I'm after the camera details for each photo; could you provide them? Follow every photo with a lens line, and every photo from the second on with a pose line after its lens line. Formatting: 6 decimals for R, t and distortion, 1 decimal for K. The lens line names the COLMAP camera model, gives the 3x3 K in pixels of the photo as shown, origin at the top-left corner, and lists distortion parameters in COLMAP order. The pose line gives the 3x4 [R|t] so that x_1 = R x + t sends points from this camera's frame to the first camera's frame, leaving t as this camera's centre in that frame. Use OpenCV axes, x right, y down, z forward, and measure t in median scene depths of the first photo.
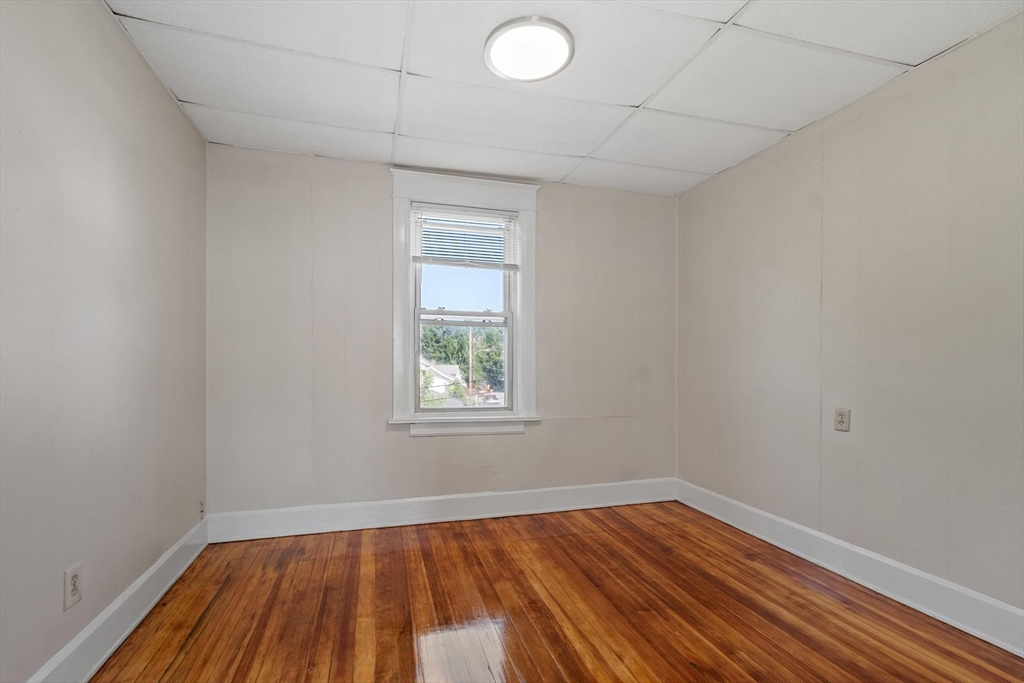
lens RADIAL K [[455.0, 0, 498.9], [0, 455.0, 360.8], [0, 0, 1]] dist [0.004226, -0.001635]
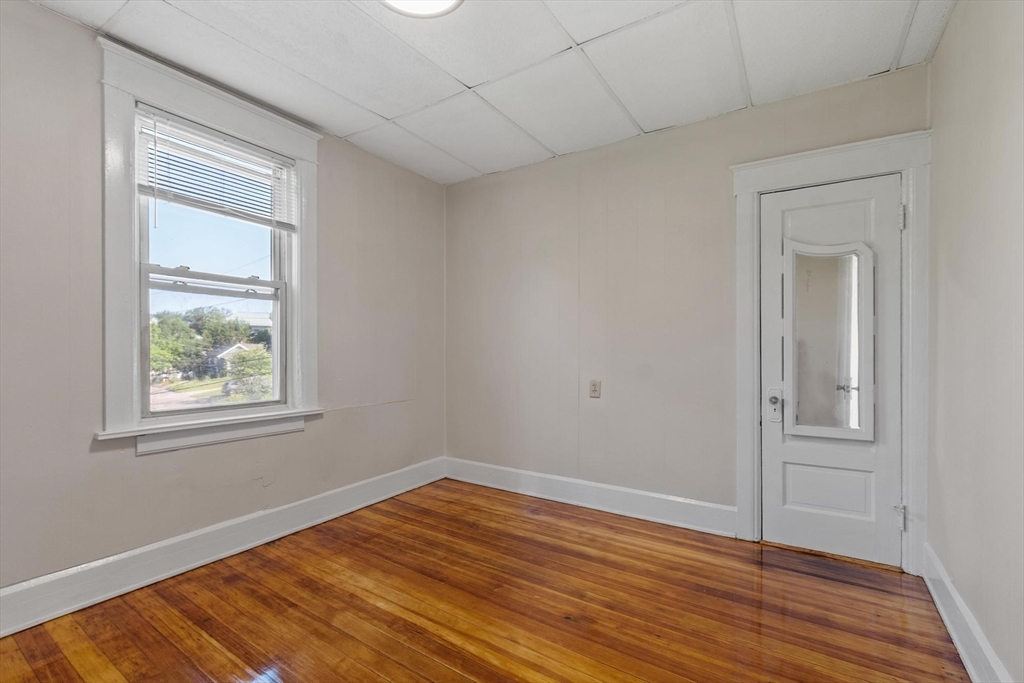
lens RADIAL K [[455.0, 0, 502.9], [0, 455.0, 346.9], [0, 0, 1]] dist [0.004226, -0.001635]
pose [[0.757461, -0.000687, 0.652880, -0.261680], [-0.002420, 0.999990, 0.003860, 0.004818], [-0.652876, -0.004504, 0.757451, 0.174387]]
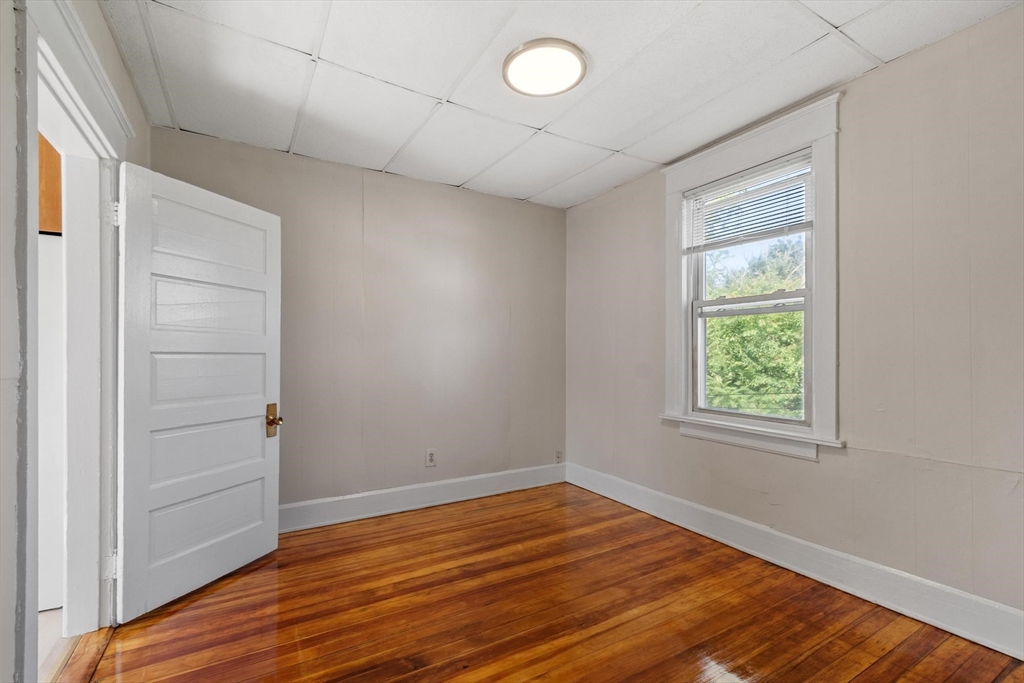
lens RADIAL K [[455.0, 0, 496.3], [0, 455.0, 347.5], [0, 0, 1]] dist [0.004226, -0.001635]
pose [[0.237266, -0.015814, -0.971316, 0.765532], [0.004765, 0.999874, -0.015115, -0.008041], [0.971433, -0.001042, 0.237311, 0.452244]]
